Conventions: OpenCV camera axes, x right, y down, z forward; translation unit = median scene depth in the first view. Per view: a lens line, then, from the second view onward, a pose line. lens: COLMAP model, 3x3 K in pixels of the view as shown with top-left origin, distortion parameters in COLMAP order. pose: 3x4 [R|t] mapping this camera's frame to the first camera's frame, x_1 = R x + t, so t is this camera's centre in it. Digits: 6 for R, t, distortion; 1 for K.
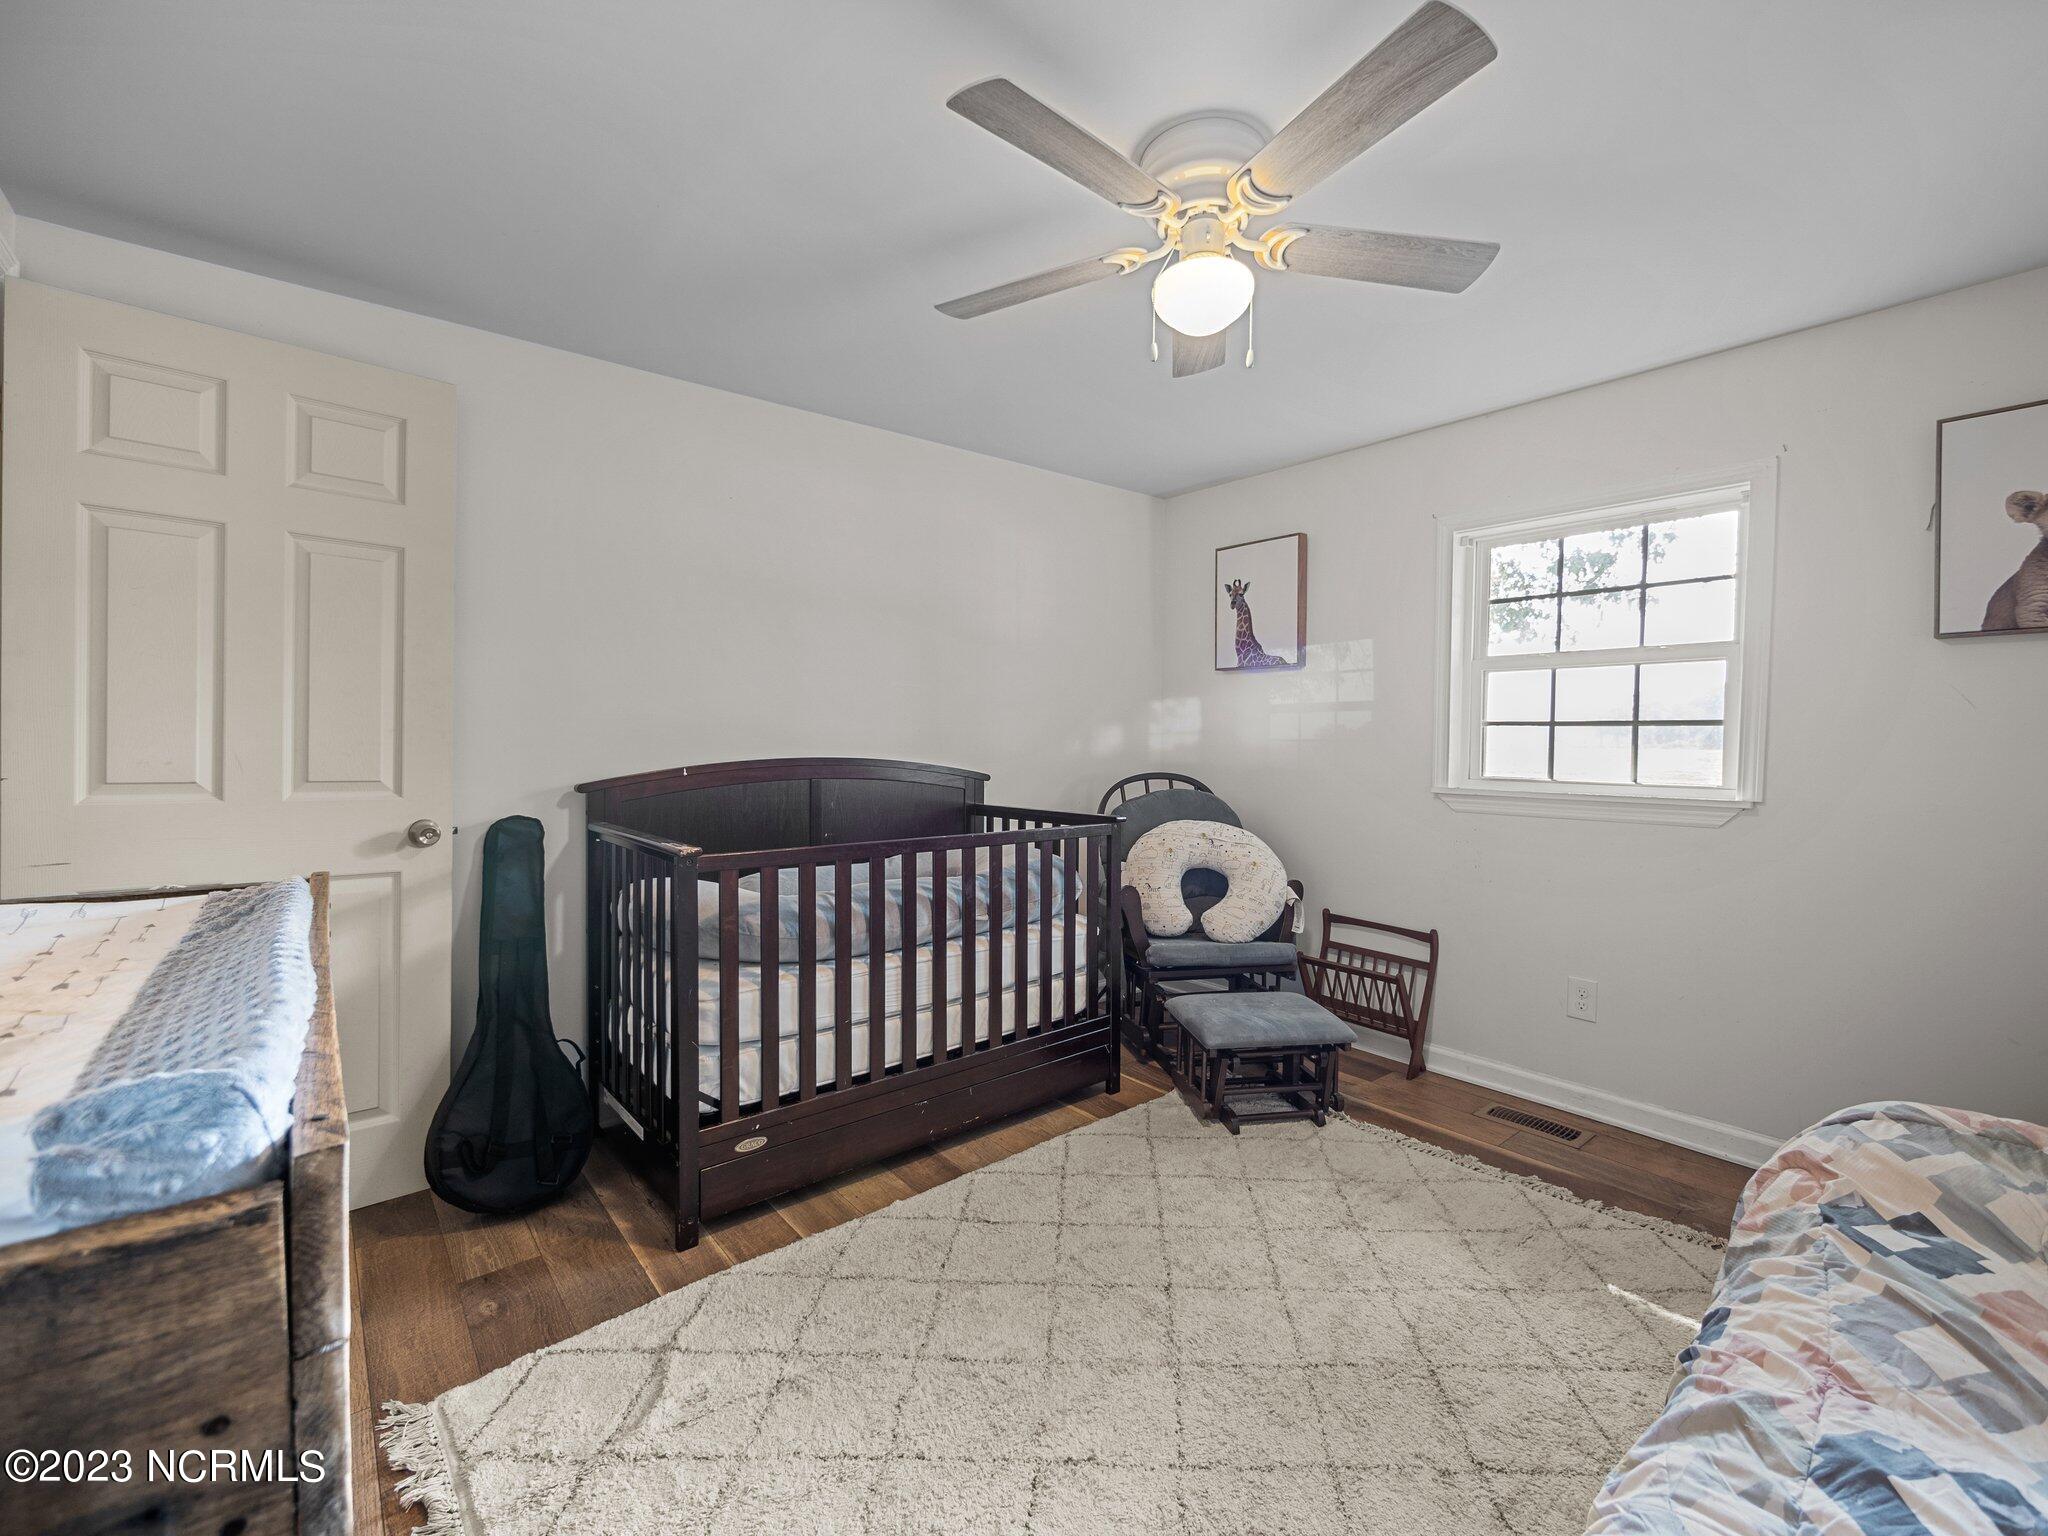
lens RADIAL K [[834.7, 0, 1028.3], [0, 834.7, 755.4], [0, 0, 1]] dist [-0.002904, -0.000062]
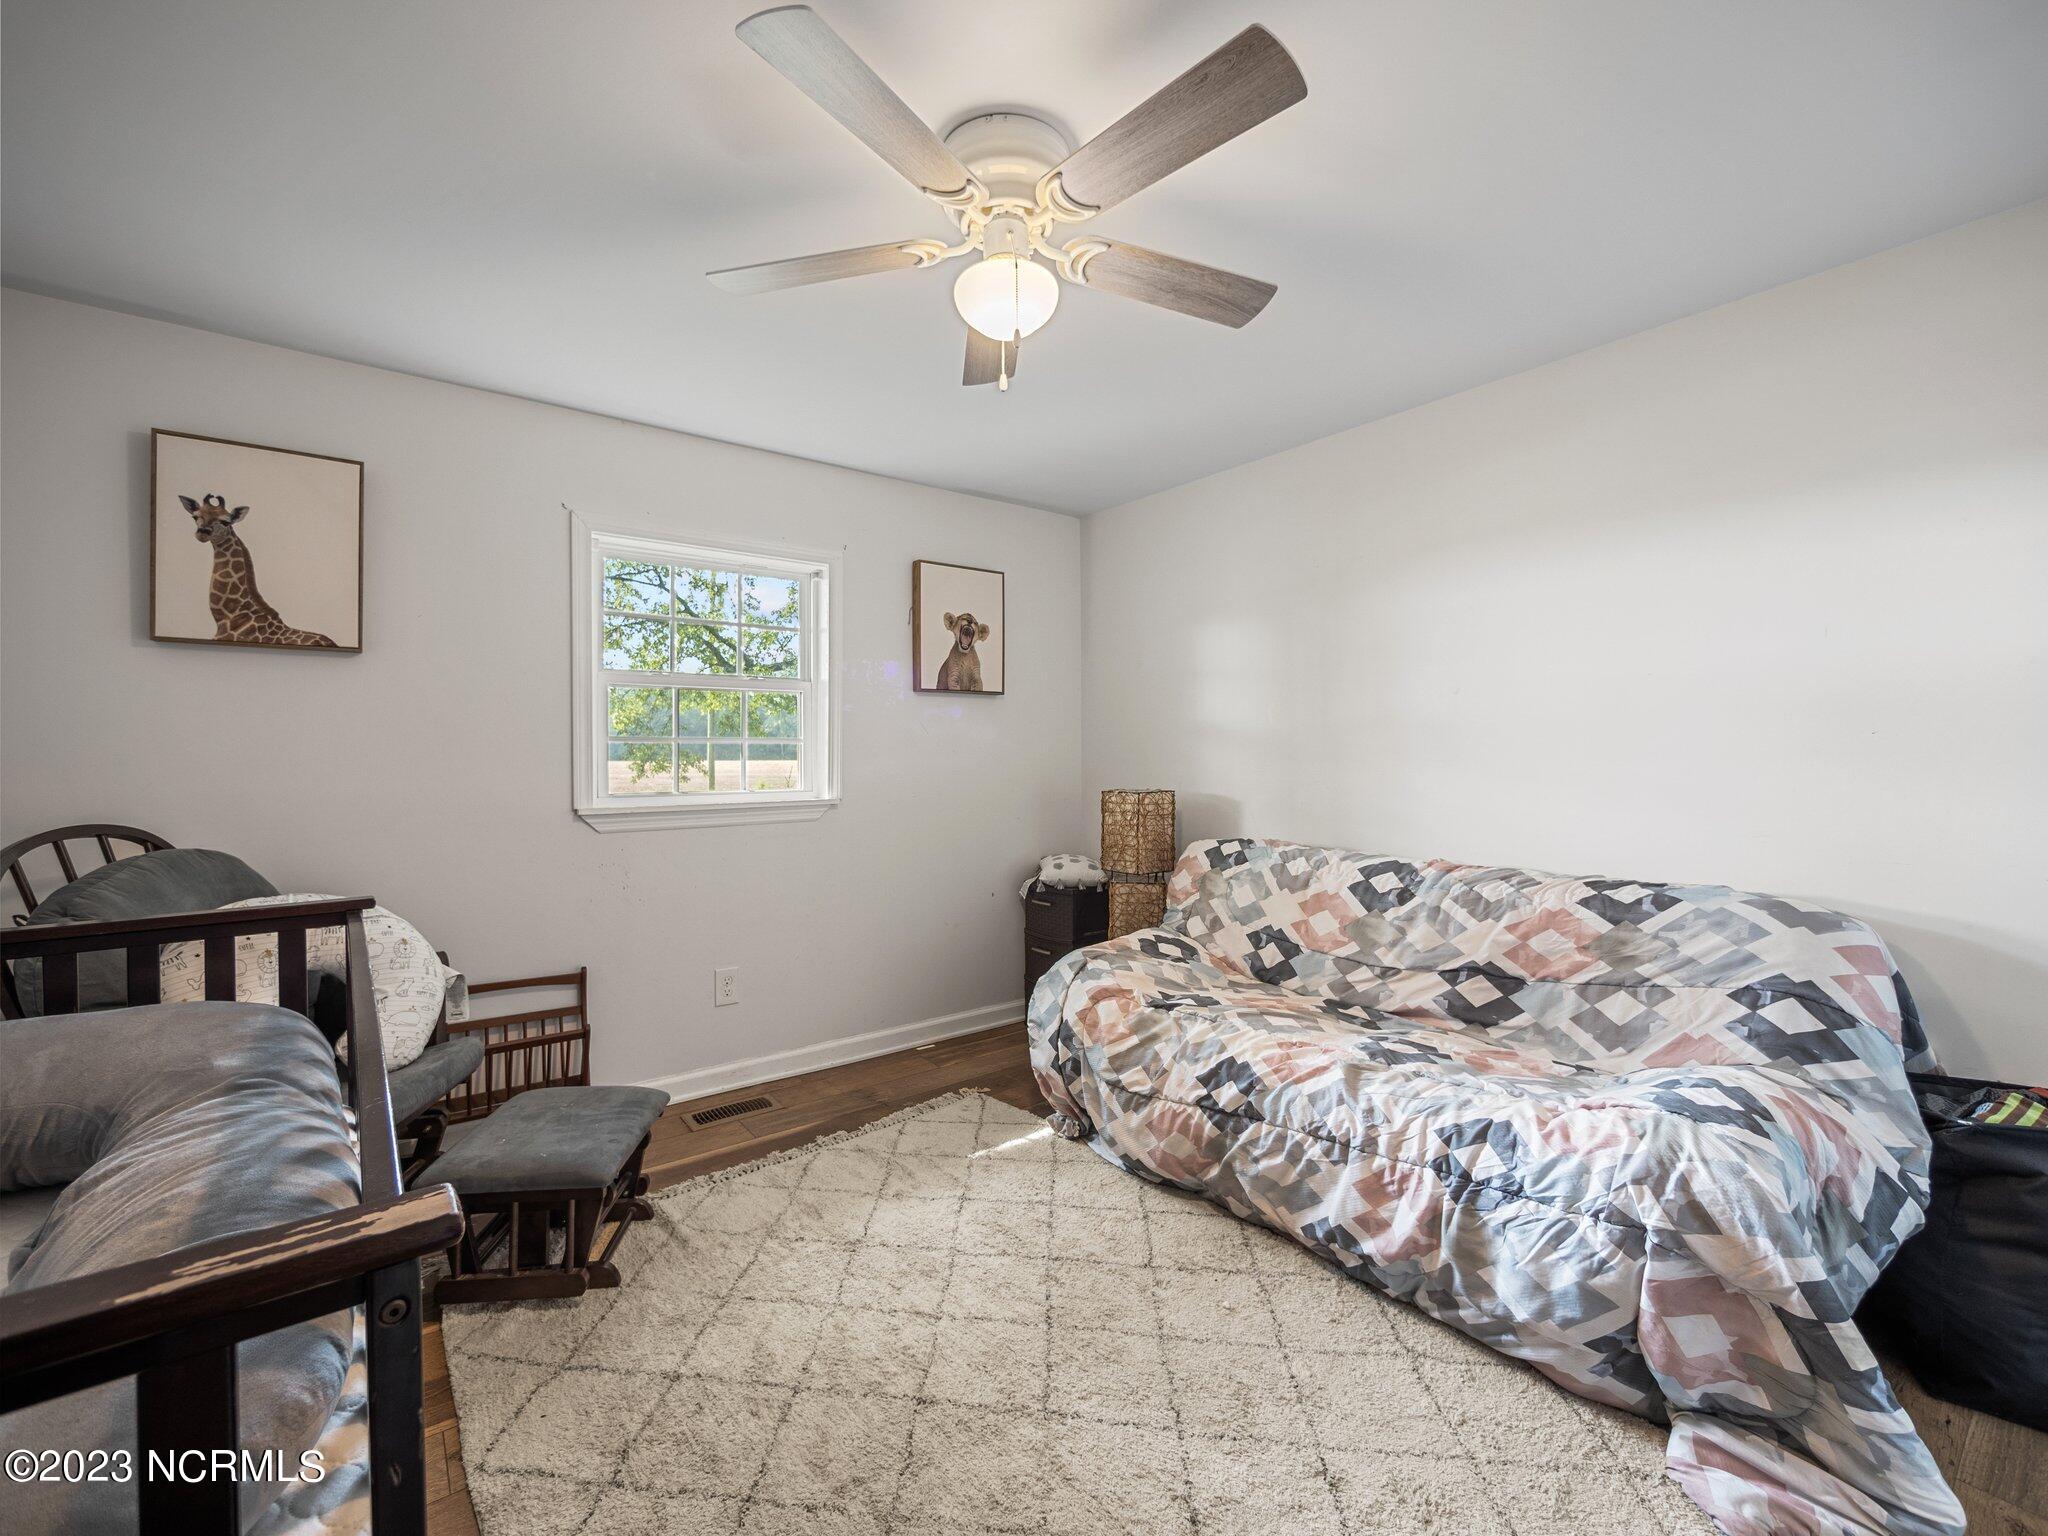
lens RADIAL K [[834.7, 0, 1028.7], [0, 834.7, 757.8], [0, 0, 1]] dist [-0.002904, -0.000062]
pose [[0.082803, -0.012343, 0.996489, -0.372231], [0.024620, 0.999643, 0.010337, -0.014634], [-0.996262, 0.023678, 0.083078, 0.447190]]
